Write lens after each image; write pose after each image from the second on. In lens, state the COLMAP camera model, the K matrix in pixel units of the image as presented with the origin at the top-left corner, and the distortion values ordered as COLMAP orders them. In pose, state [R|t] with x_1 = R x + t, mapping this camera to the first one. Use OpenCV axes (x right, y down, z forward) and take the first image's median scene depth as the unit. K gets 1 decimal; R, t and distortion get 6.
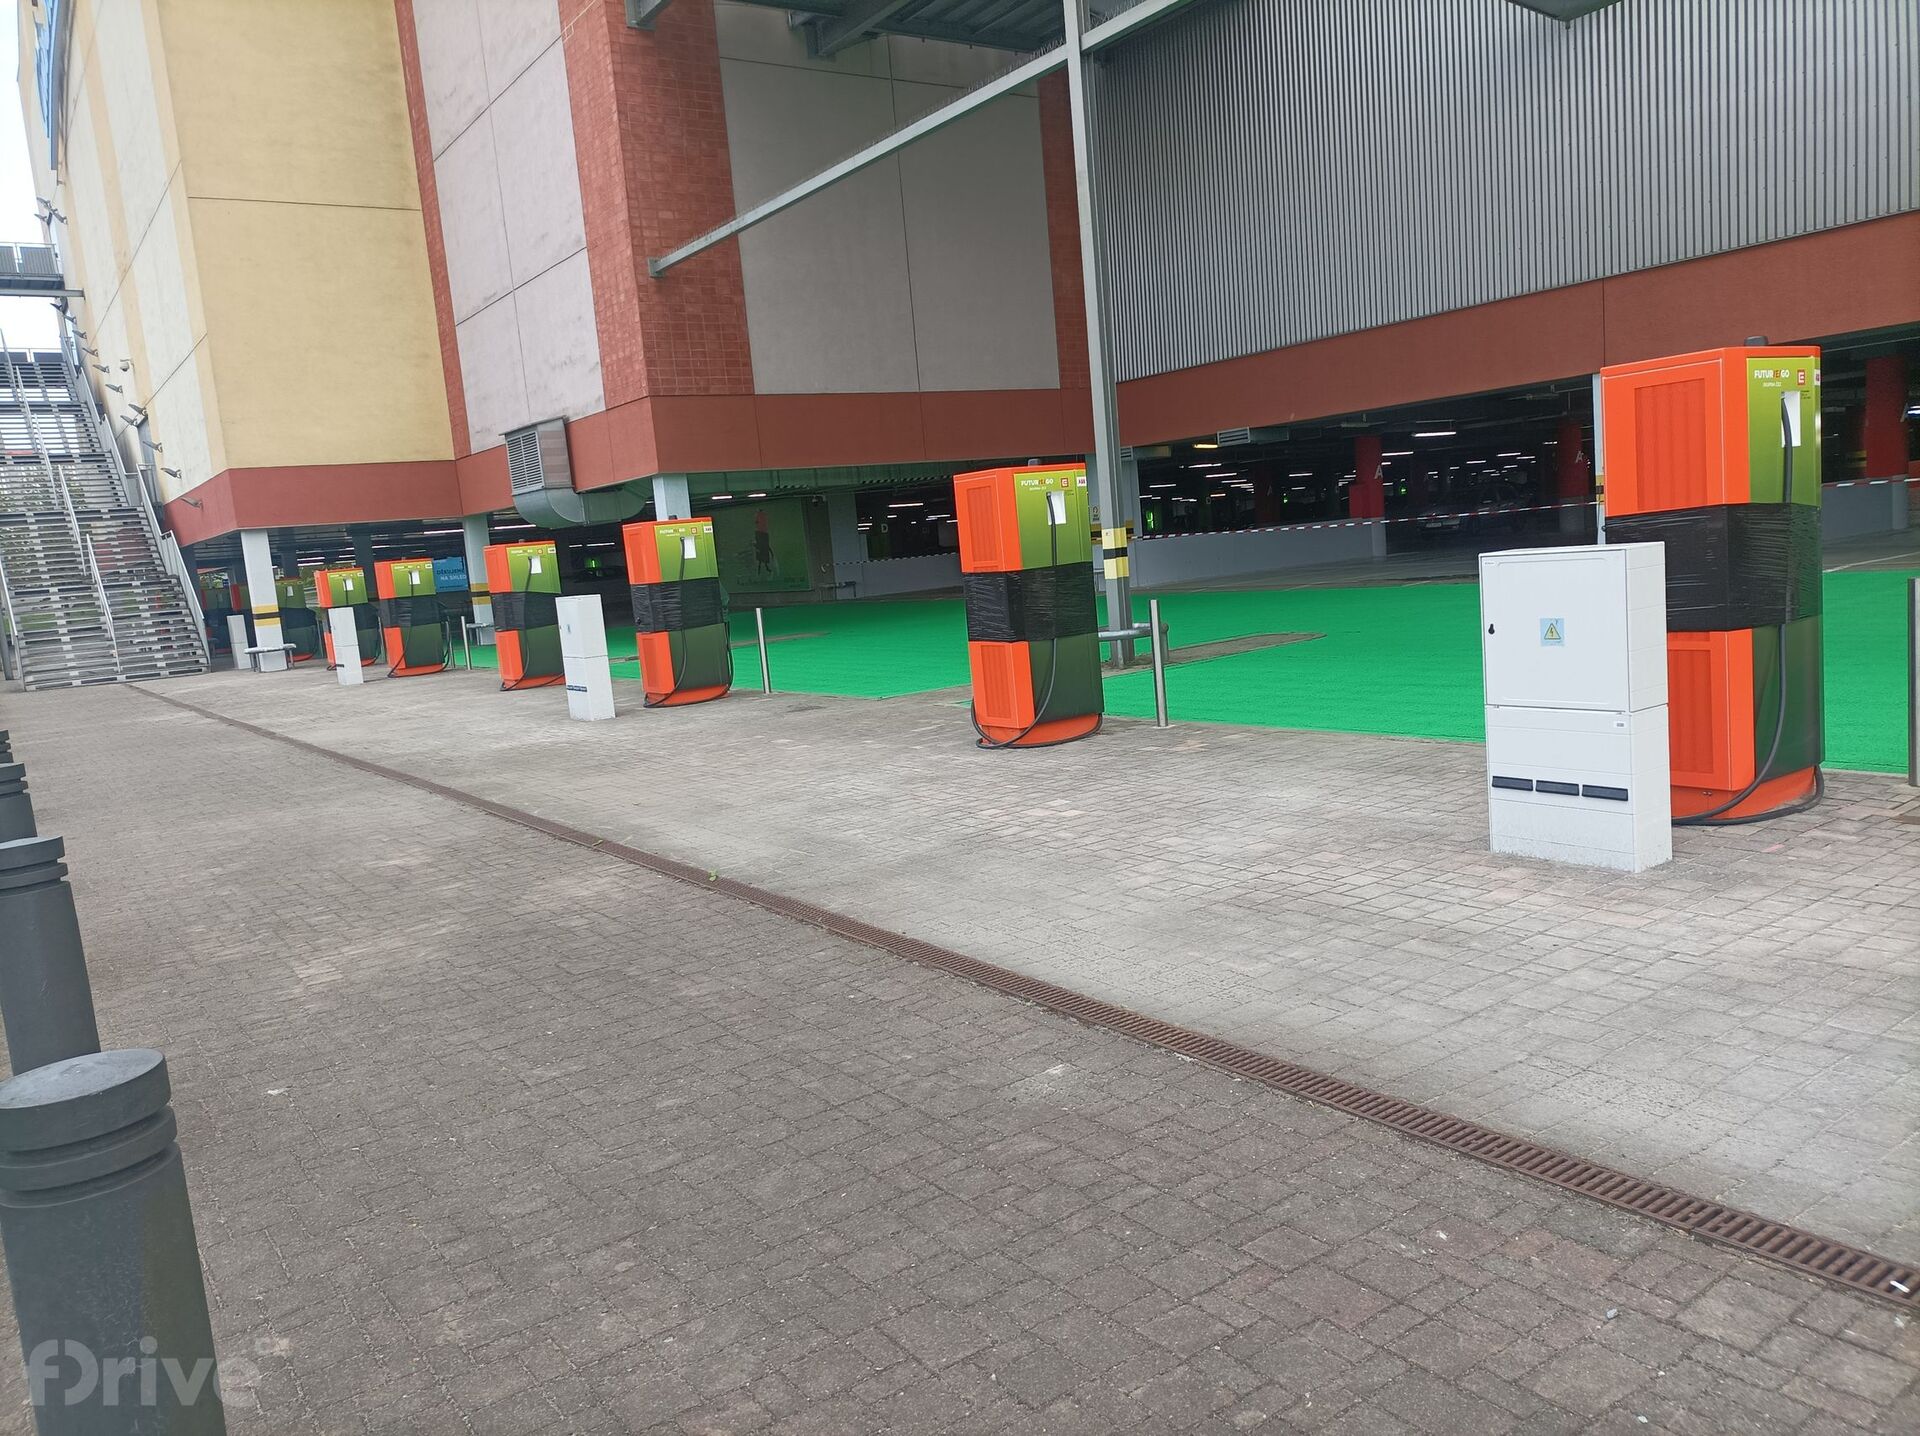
lens RADIAL K [[1426.3, 0, 960.0], [0, 1426.3, 718.0], [0, 0, 1]] dist [-0.003051, -0.006746]
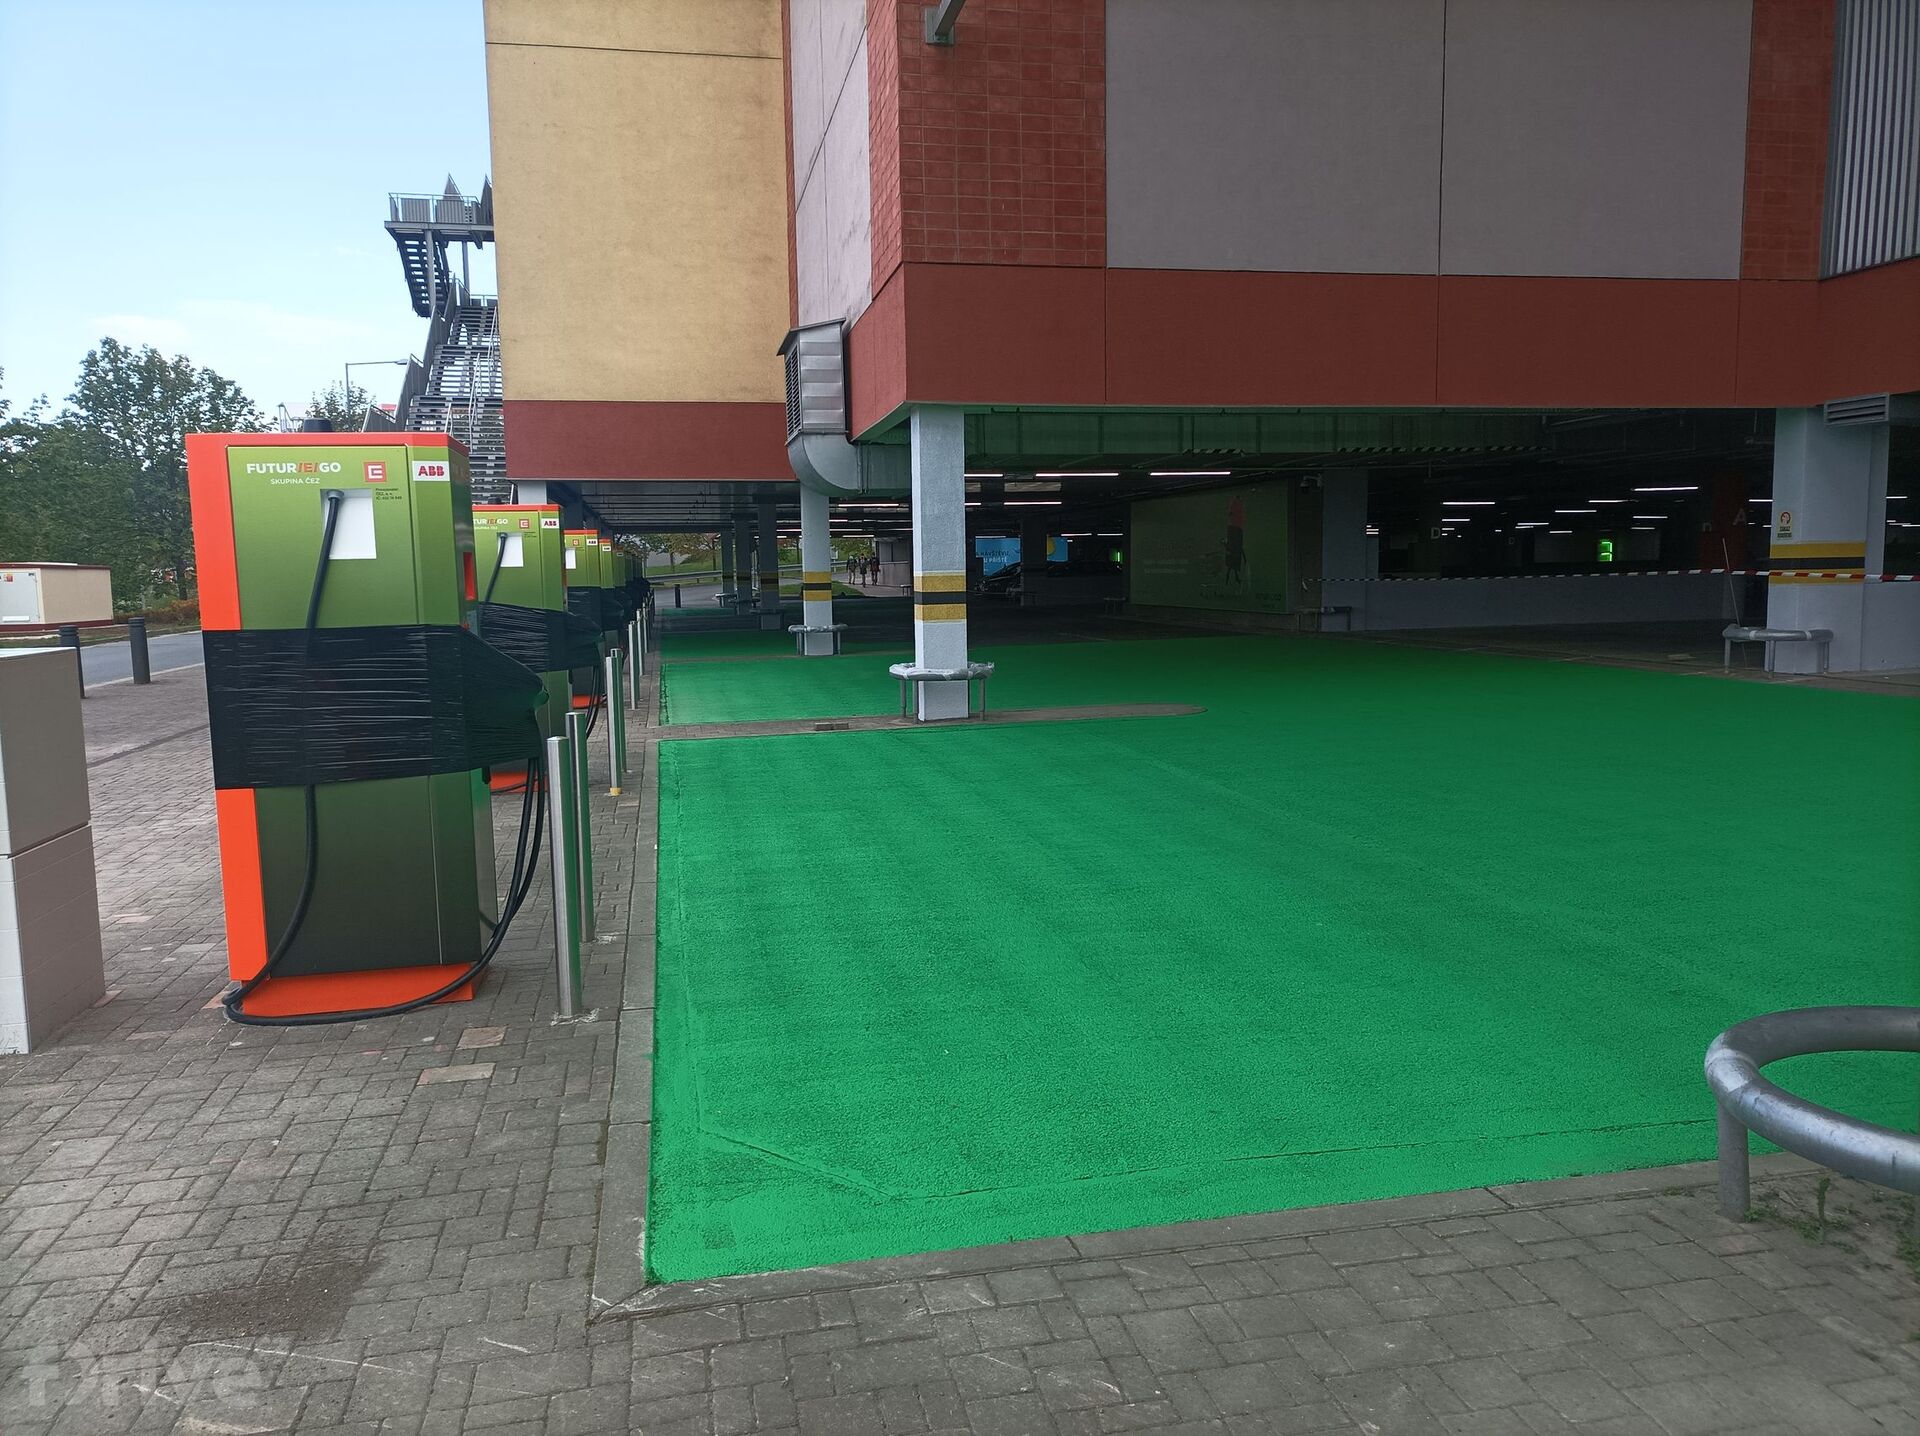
lens RADIAL K [[1404.5, 0, 959.8], [0, 1404.5, 712.1], [0, 0, 1]] dist [0.036906, 0.000230]
pose [[0.914724, 0.109839, -0.388864, 0.031679], [-0.109745, 0.993704, 0.022528, -0.058606], [0.388890, 0.022069, 0.921020, 0.448333]]
